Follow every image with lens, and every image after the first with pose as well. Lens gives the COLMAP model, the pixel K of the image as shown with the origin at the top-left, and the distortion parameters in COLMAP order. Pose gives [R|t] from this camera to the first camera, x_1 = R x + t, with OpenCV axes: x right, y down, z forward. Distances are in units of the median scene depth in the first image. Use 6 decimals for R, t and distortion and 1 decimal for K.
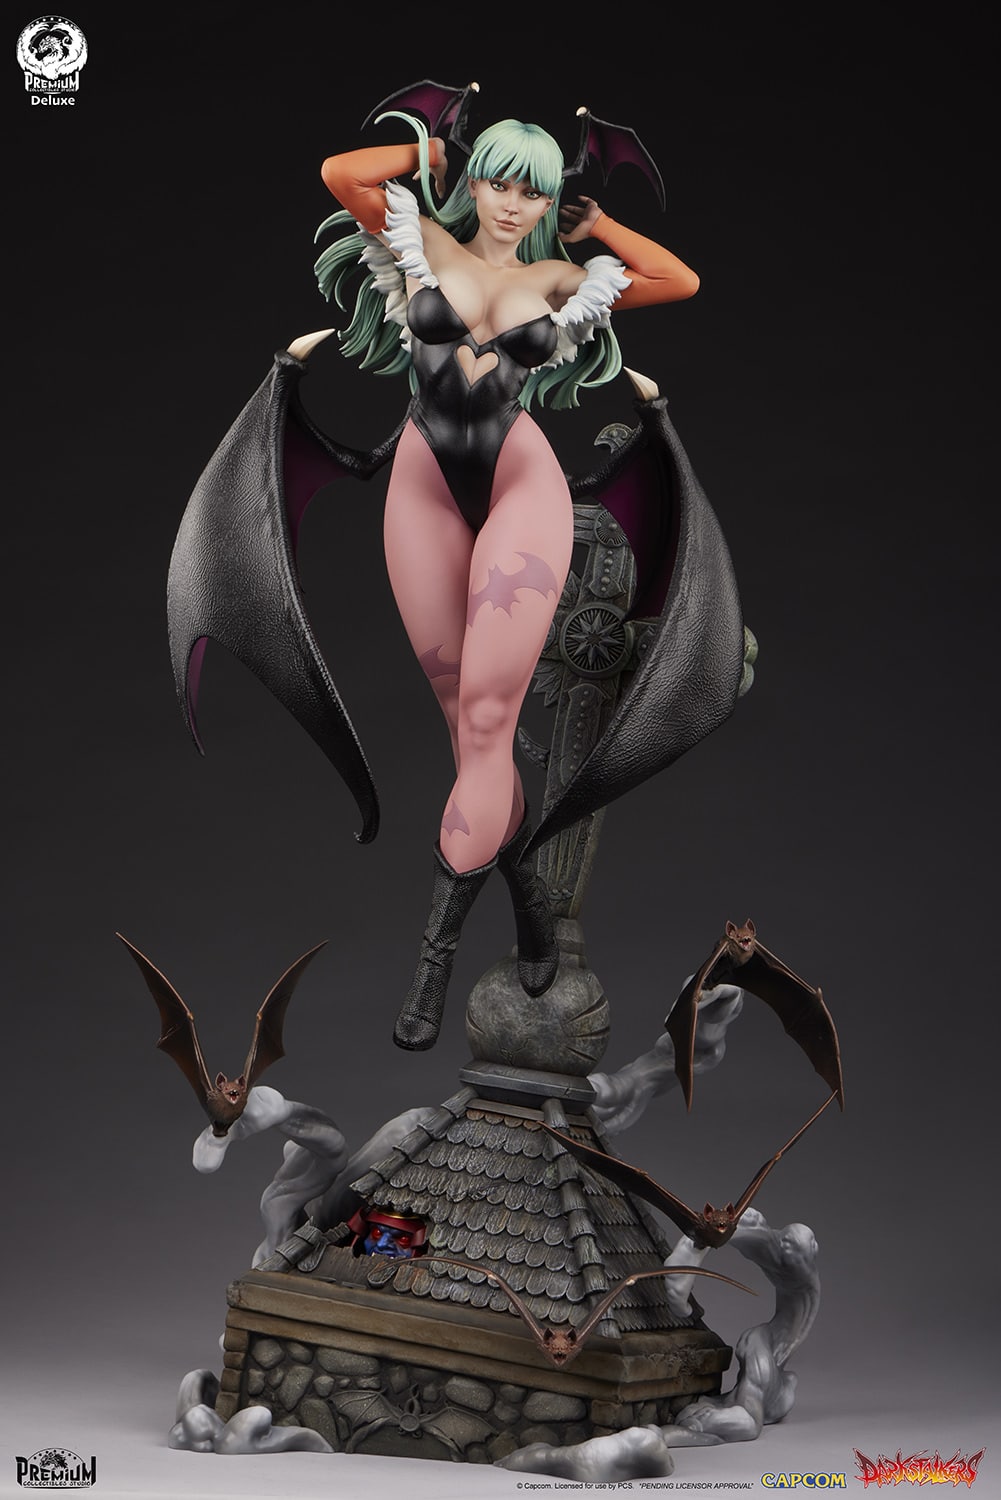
lens RADIAL K [[4395.8, 0, 500.5], [0, 4395.8, 750.0], [0, 0, 1]] dist [-0.286060, 1.240631]
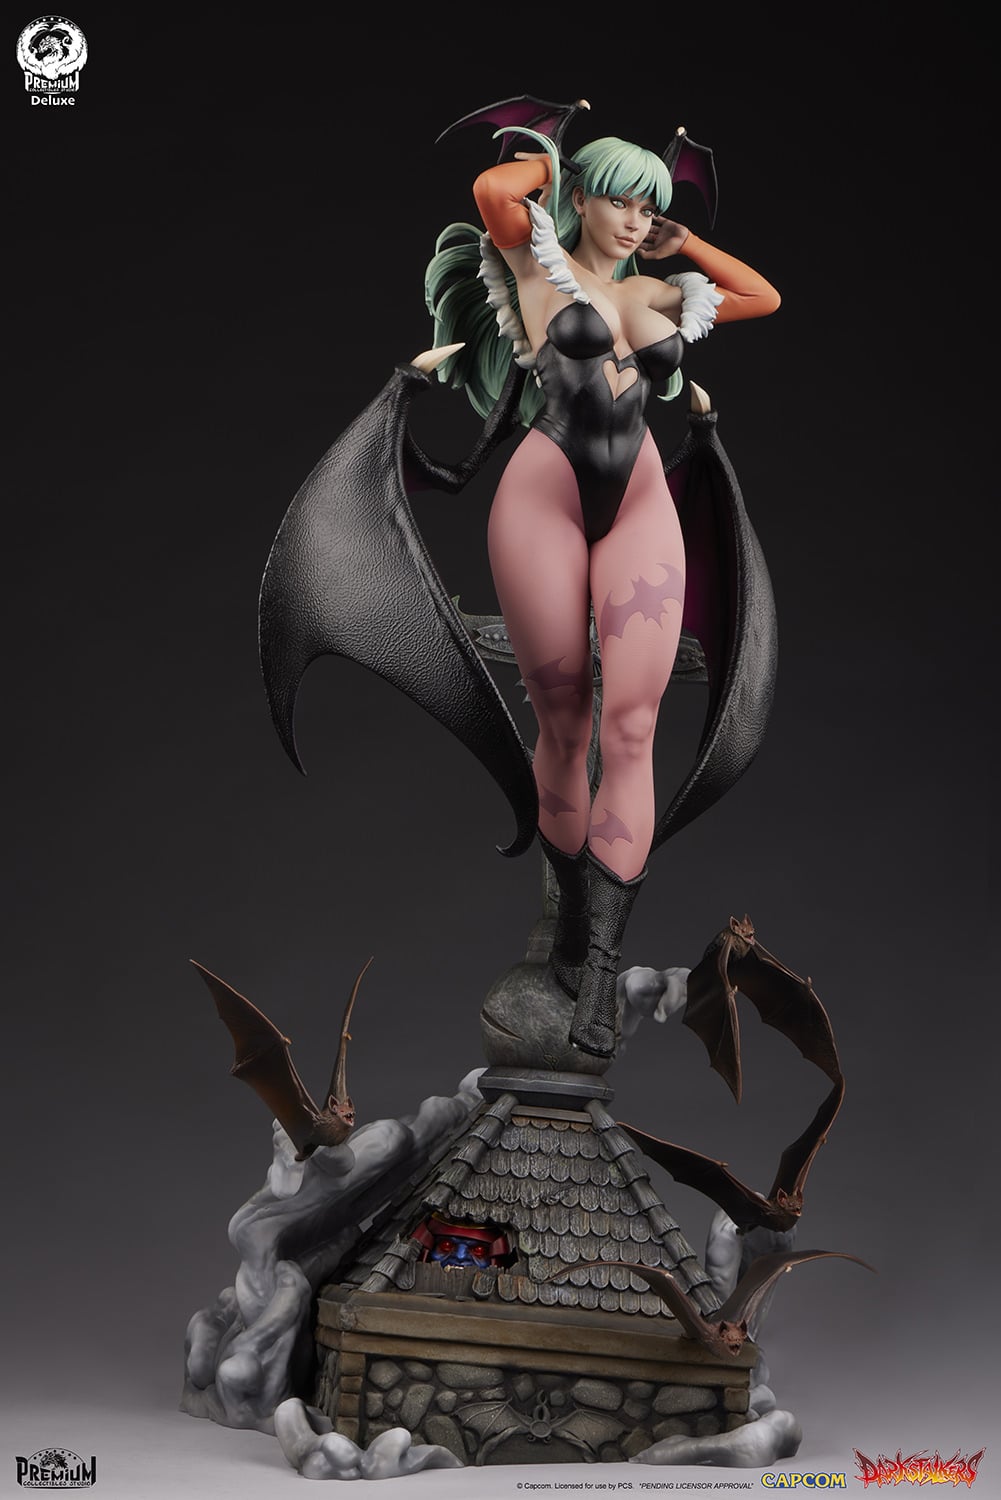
lens RADIAL K [[4395.8, 0, 500.5], [0, 4395.8, 750.0], [0, 0, 1]] dist [-0.286060, 1.240631]
pose [[0.909020, -0.034306, 0.415338, -0.440189], [0.032413, 0.999407, 0.011608, -0.014468], [-0.415490, 0.002910, 0.909593, 0.086678]]
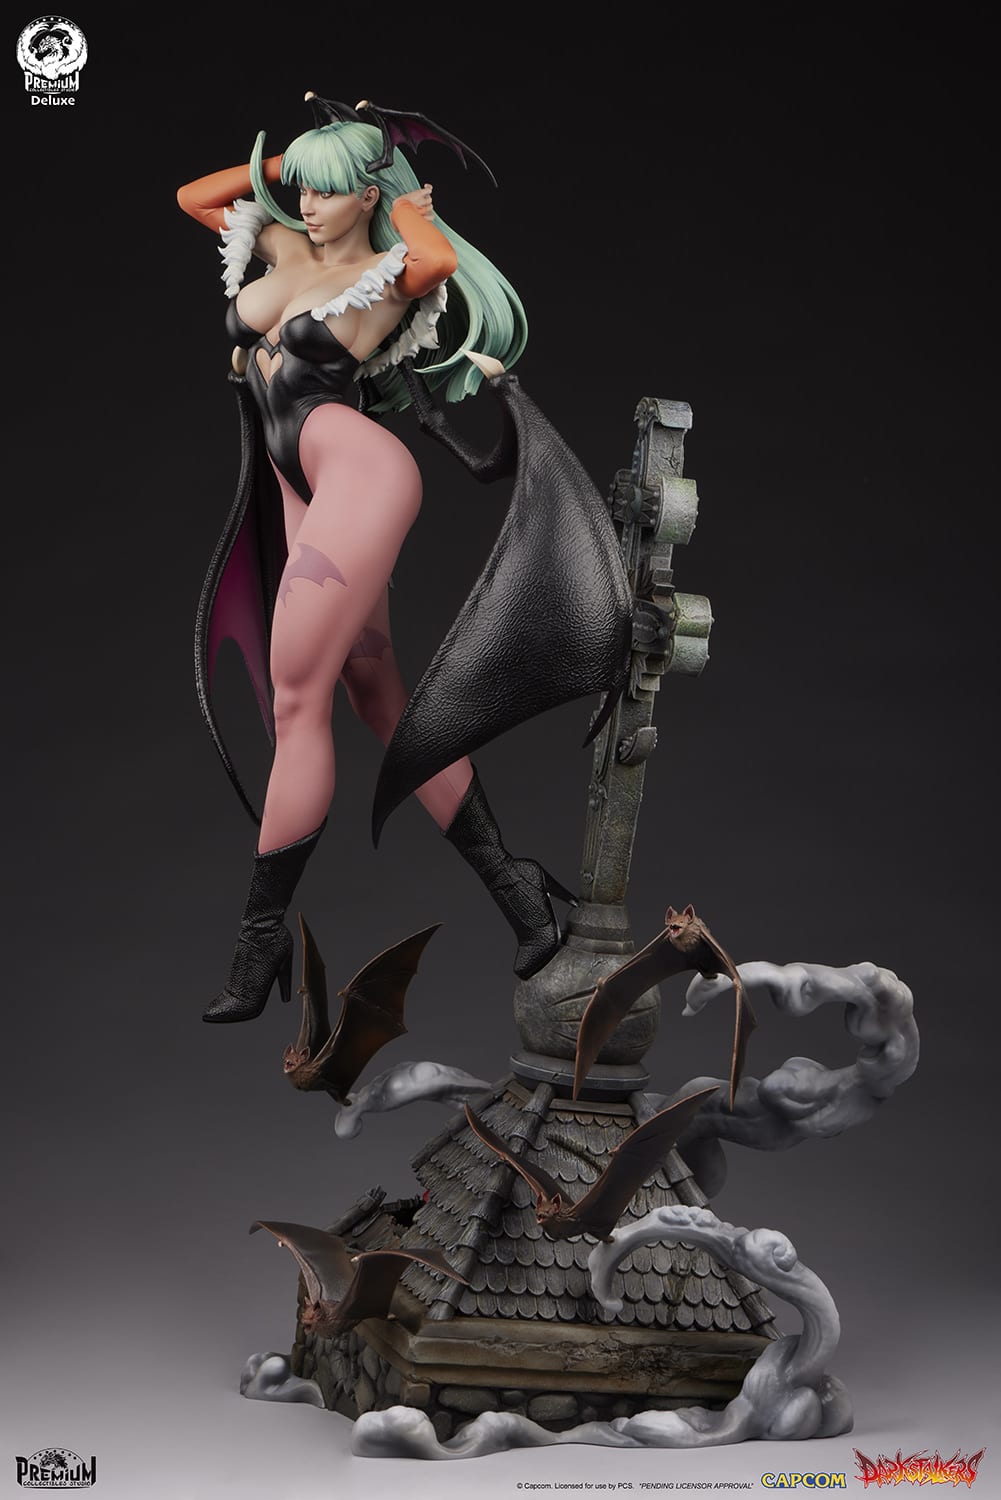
lens RADIAL K [[4395.8, 0, 500.5], [0, 4395.8, 750.0], [0, 0, 1]] dist [-0.286060, 1.240631]
pose [[0.571900, -0.021096, -0.820052, 0.849824], [0.017355, 0.999757, -0.013615, 0.017865], [0.820140, -0.006446, 0.572127, 0.435315]]
